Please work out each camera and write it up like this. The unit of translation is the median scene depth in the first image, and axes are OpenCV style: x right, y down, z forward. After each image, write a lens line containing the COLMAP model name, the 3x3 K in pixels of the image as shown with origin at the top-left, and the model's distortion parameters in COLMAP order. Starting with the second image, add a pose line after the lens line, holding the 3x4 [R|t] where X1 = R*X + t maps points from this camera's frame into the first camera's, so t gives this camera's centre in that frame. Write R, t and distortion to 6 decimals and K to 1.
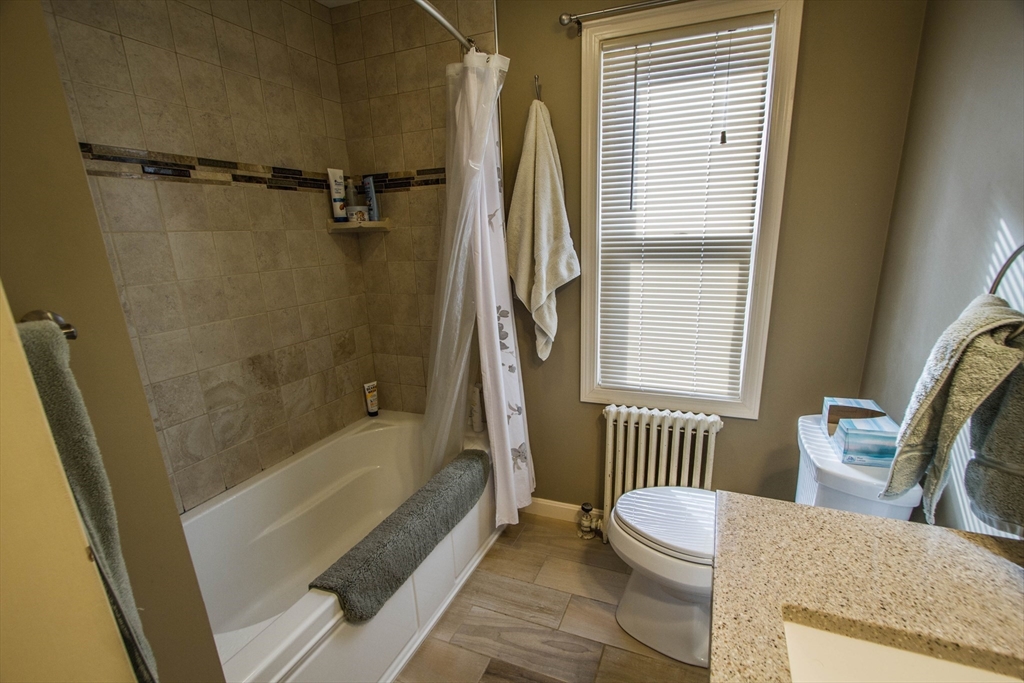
lens RADIAL K [[471.5, 0, 523.8], [0, 471.5, 365.8], [0, 0, 1]] dist [-0.012606, 0.000457]
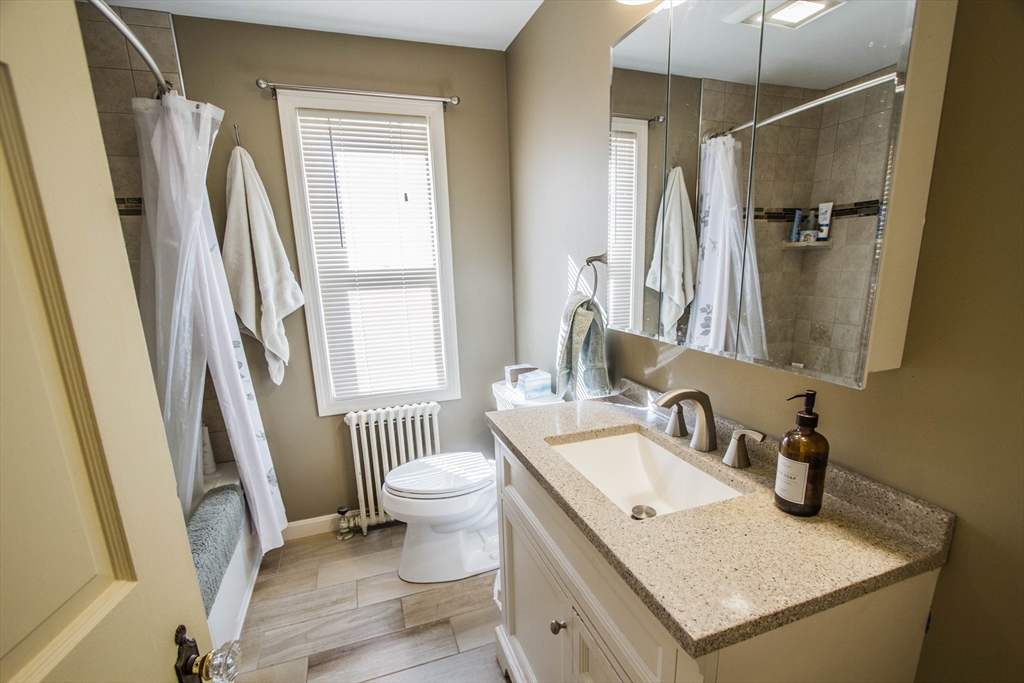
lens RADIAL K [[471.5, 0, 523.8], [0, 471.5, 365.8], [0, 0, 1]] dist [-0.012606, 0.000457]
pose [[0.738802, -0.140453, 0.659124, -0.263809], [0.193206, 0.981130, -0.007492, 0.065999], [-0.645633, 0.132882, 0.751997, -0.169834]]
